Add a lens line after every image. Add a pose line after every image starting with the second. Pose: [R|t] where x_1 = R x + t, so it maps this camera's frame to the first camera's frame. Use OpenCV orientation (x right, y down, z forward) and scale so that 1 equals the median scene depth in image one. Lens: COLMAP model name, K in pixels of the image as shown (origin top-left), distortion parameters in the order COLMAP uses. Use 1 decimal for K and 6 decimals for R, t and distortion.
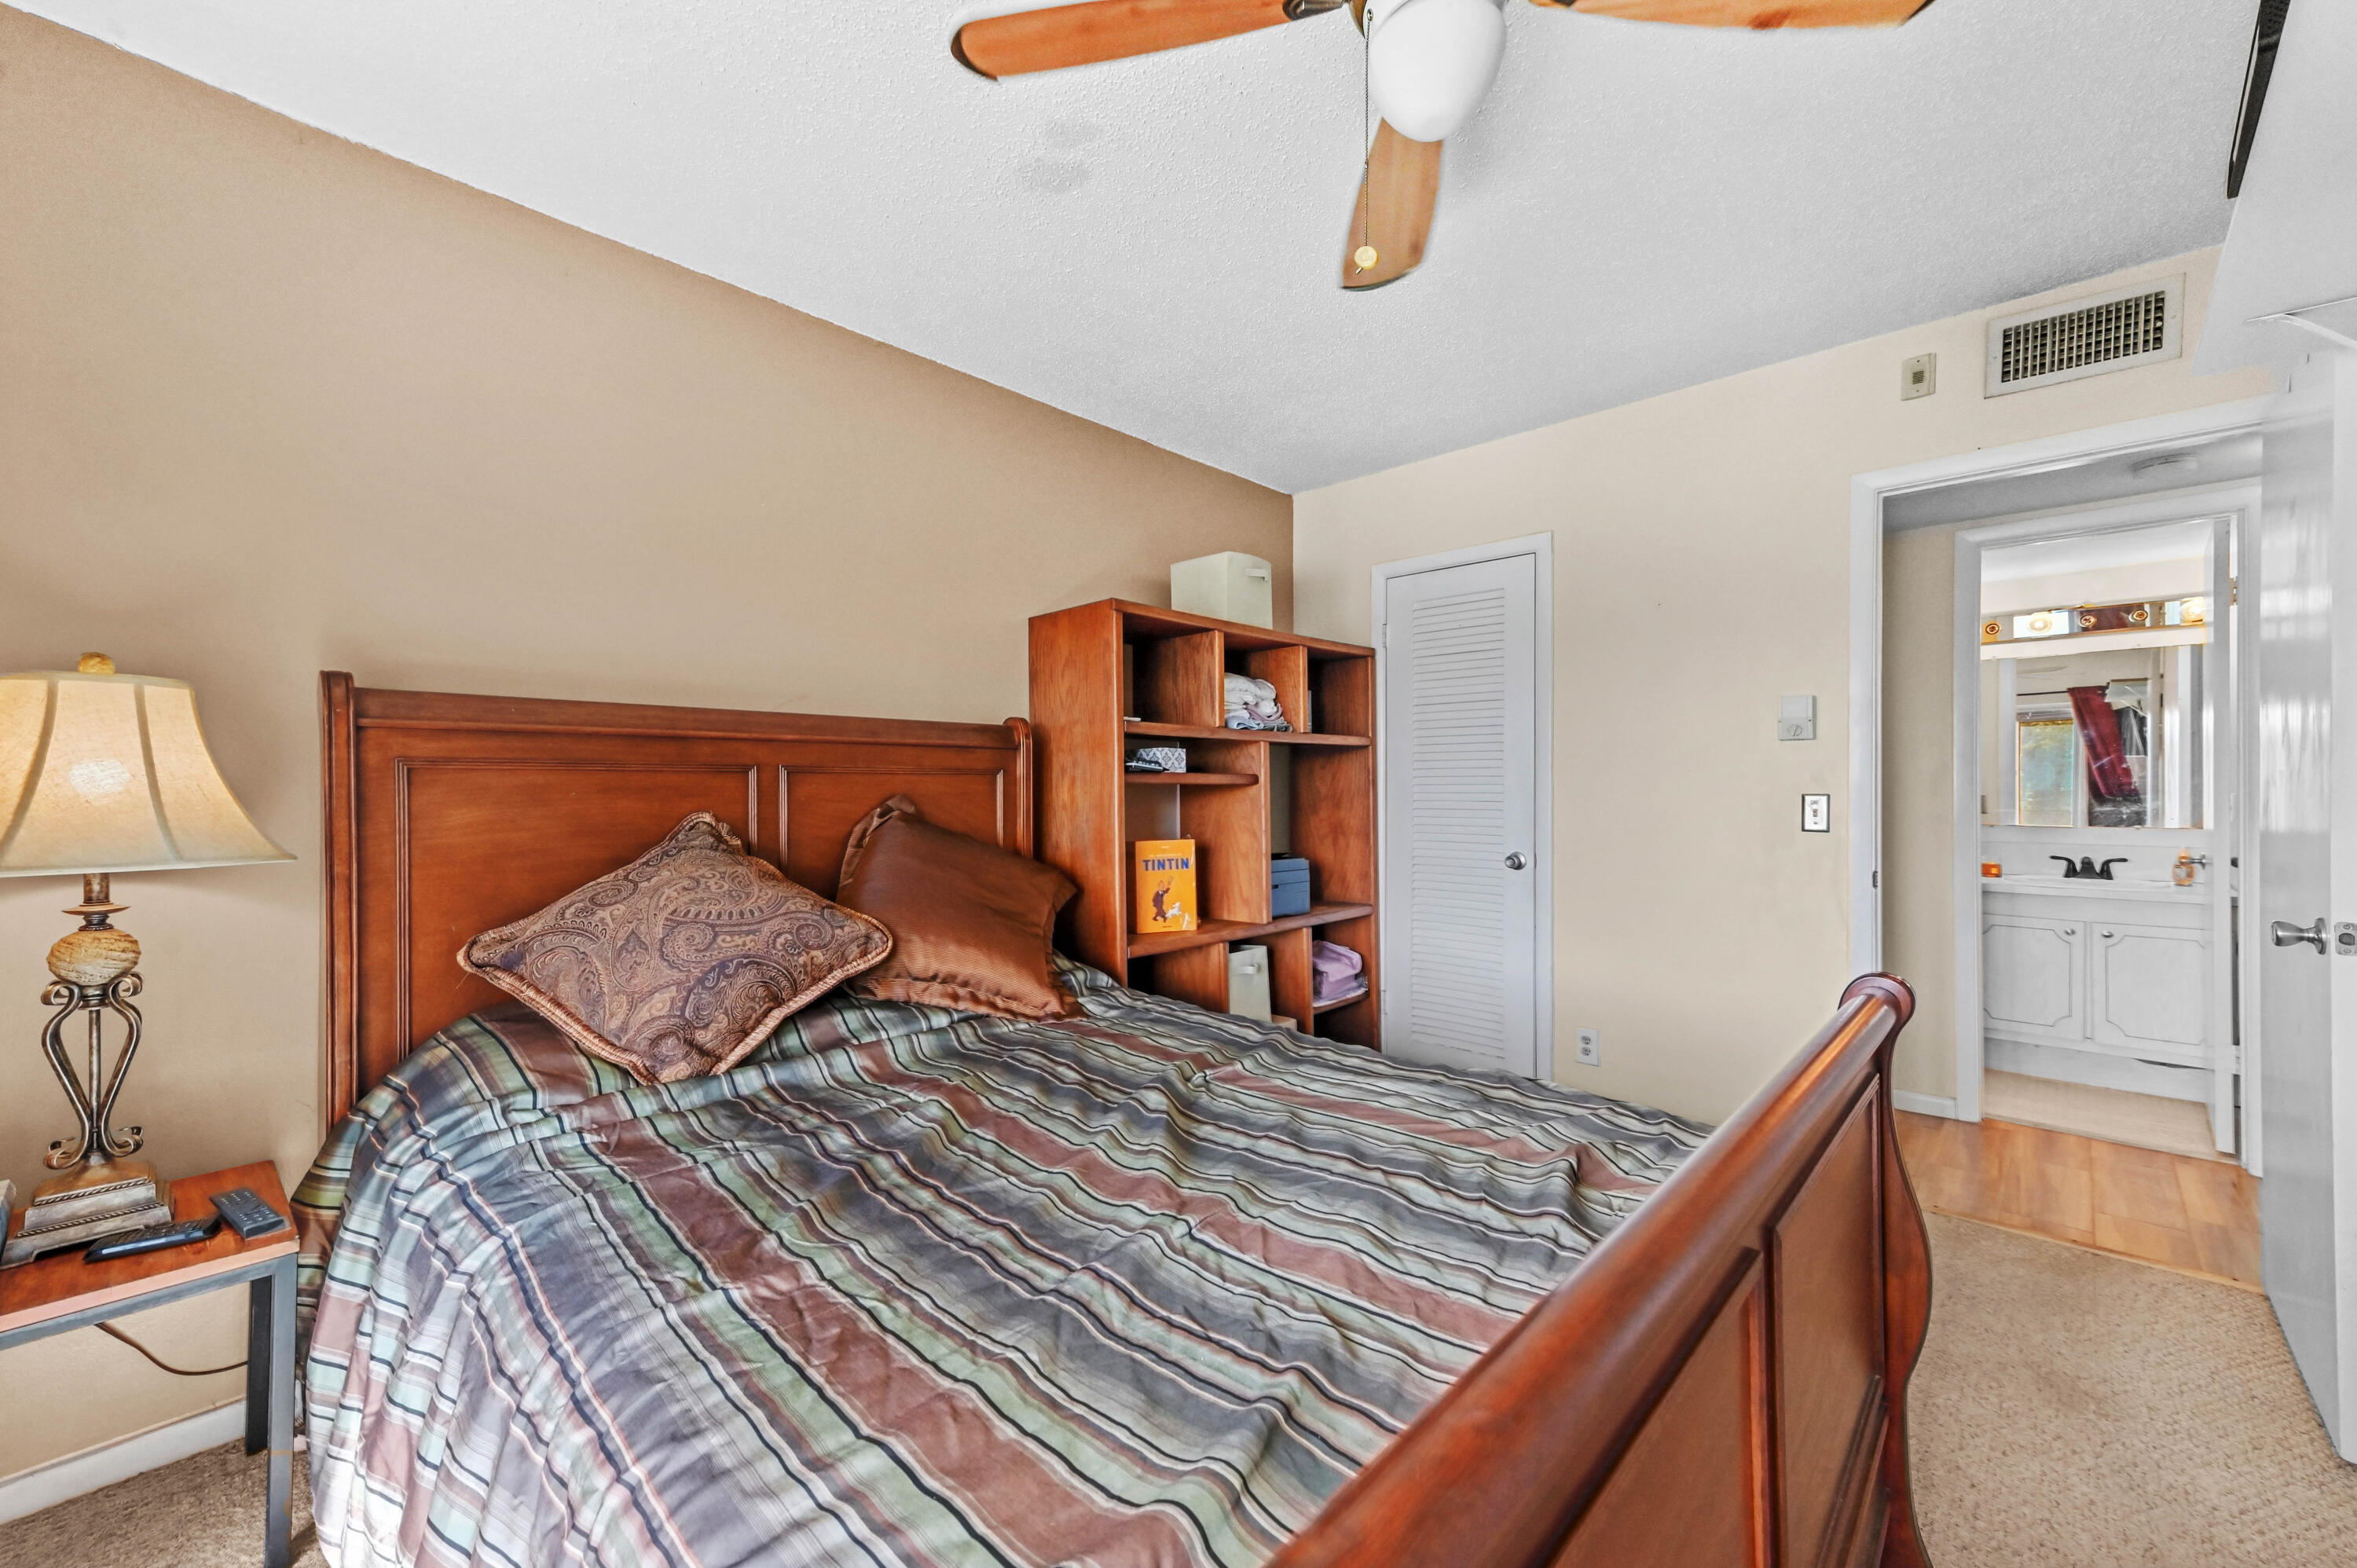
lens RADIAL K [[925.9, 0, 1178.5], [0, 925.9, 784.0], [0, 0, 1]] dist [0.013223, 0.000003]
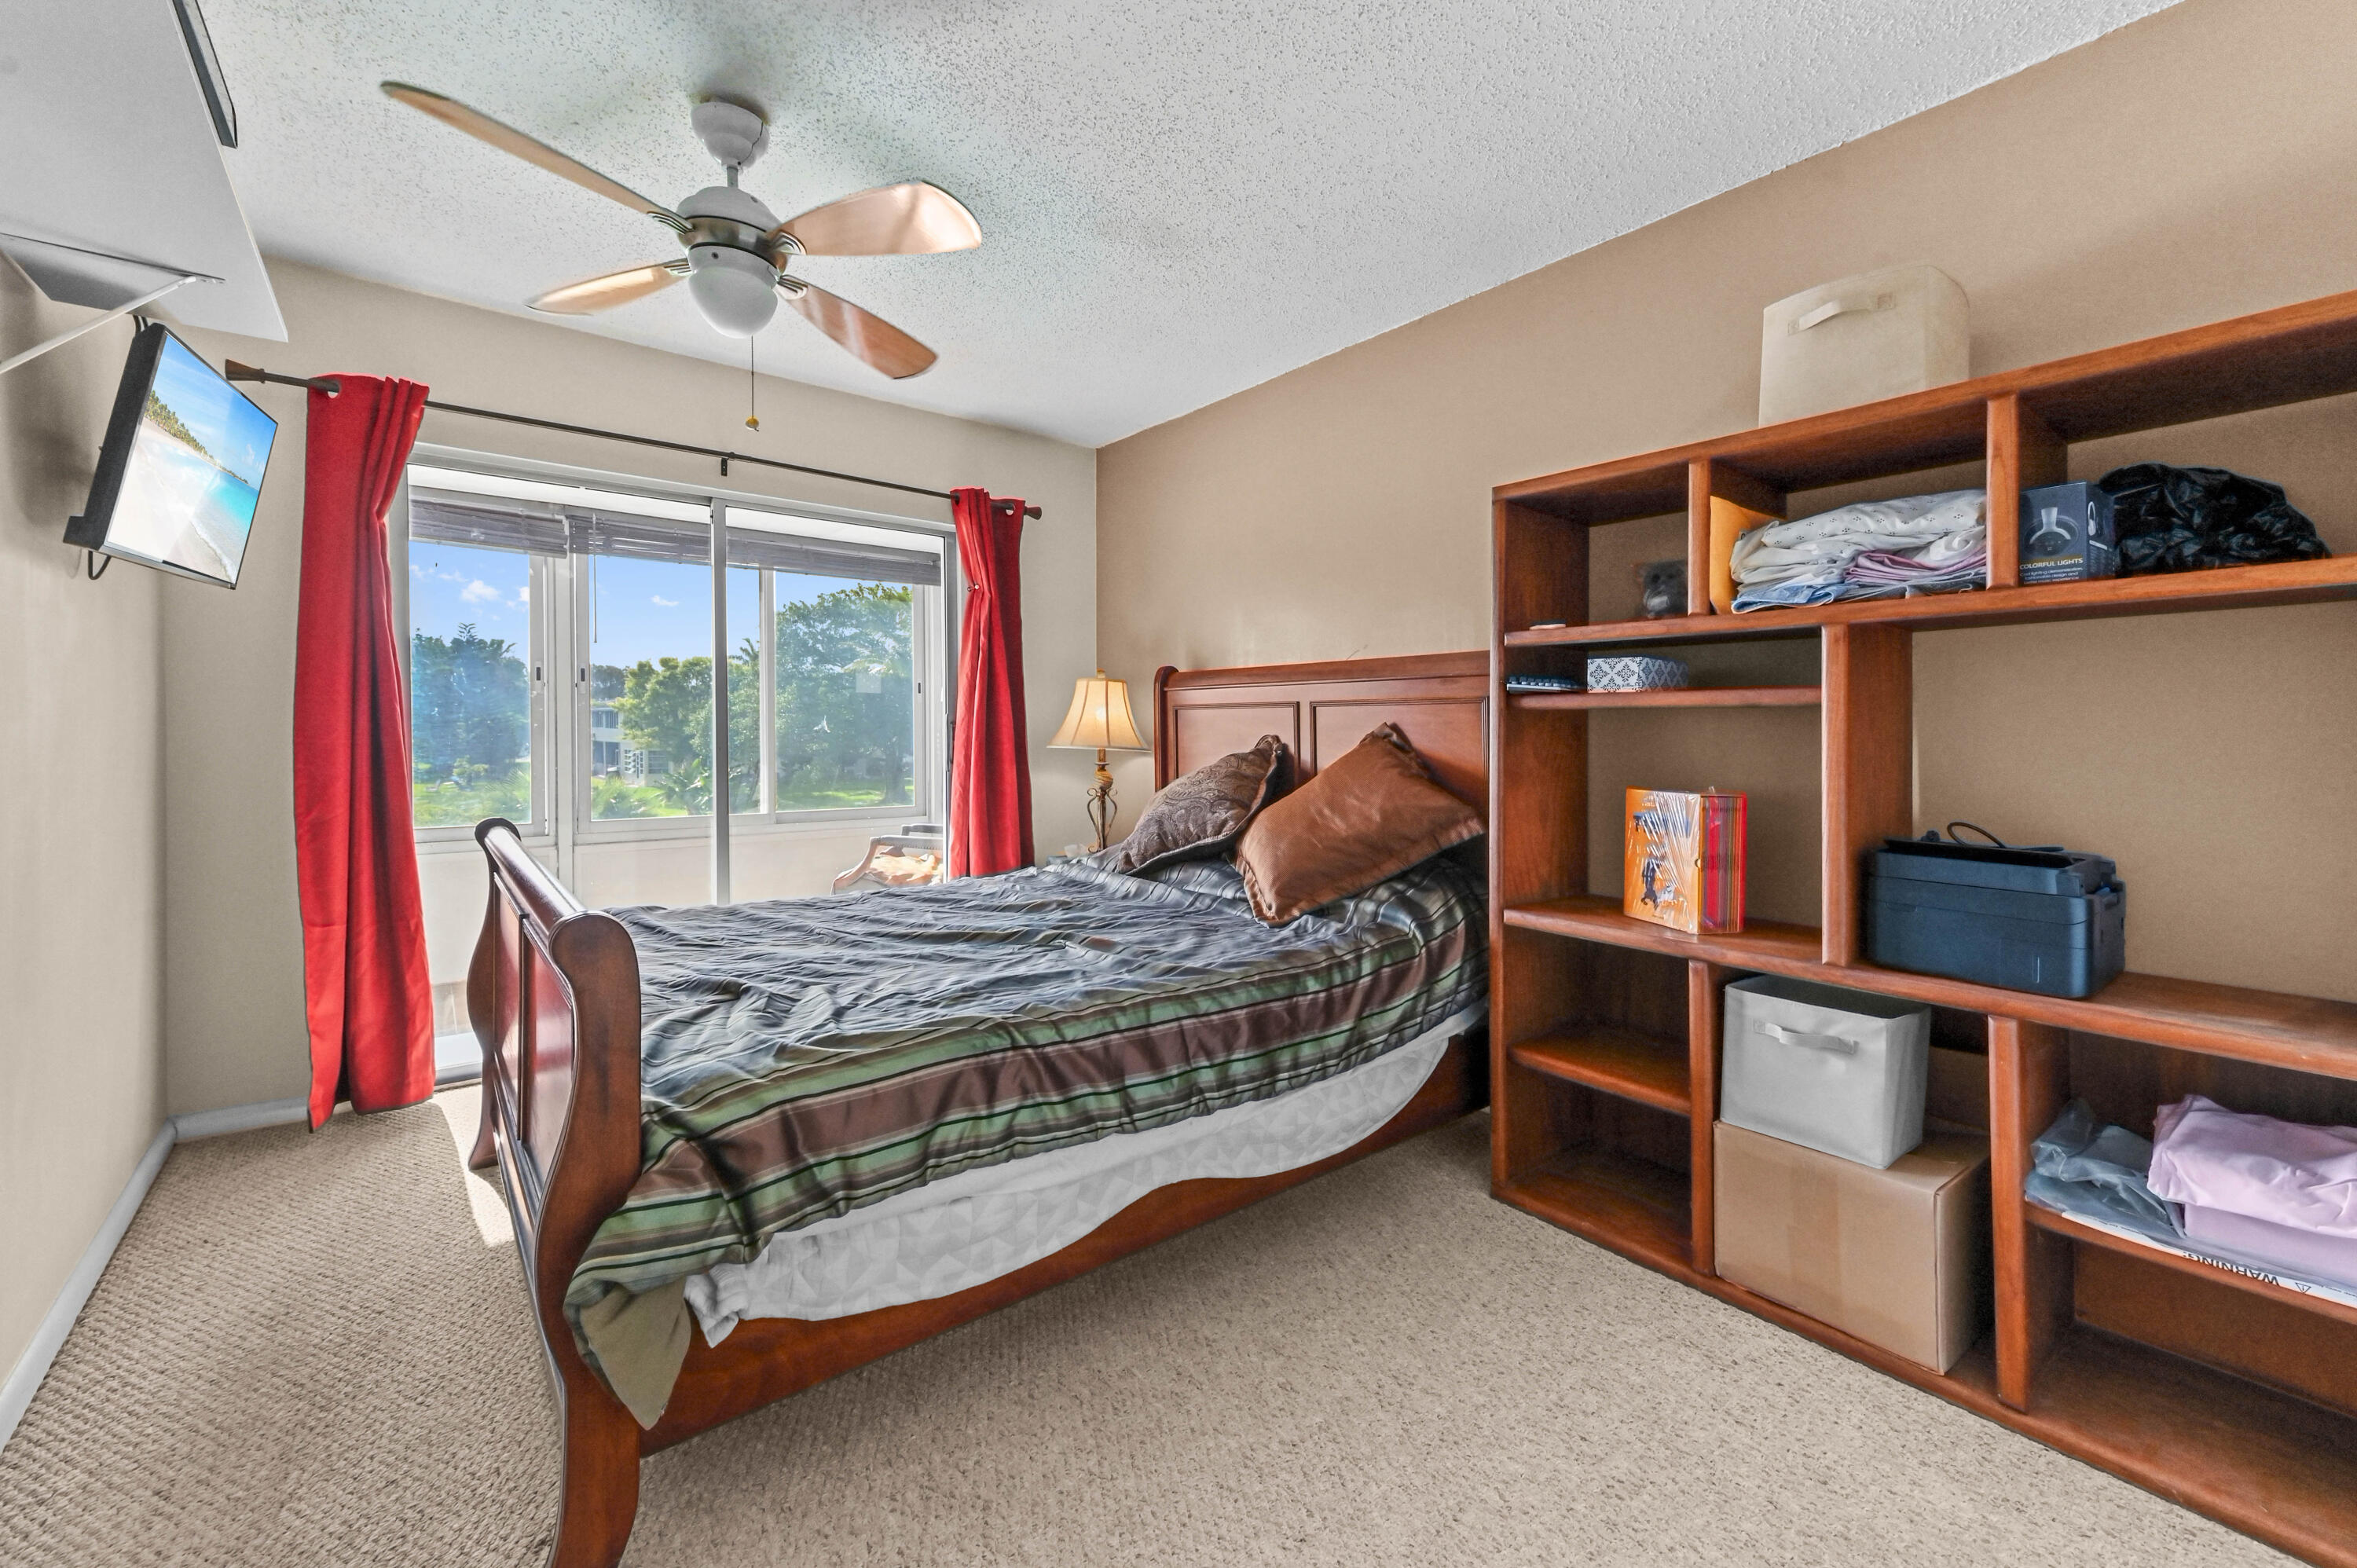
lens RADIAL K [[948.9, 0, 1184.9], [0, 948.9, 774.4], [0, 0, 1]] dist [0.011783, -0.000245]
pose [[-0.137318, 0.045008, -0.989504, 0.752622], [0.002936, 0.998981, 0.045032, 0.015954], [0.990523, 0.003278, -0.137310, 0.768008]]
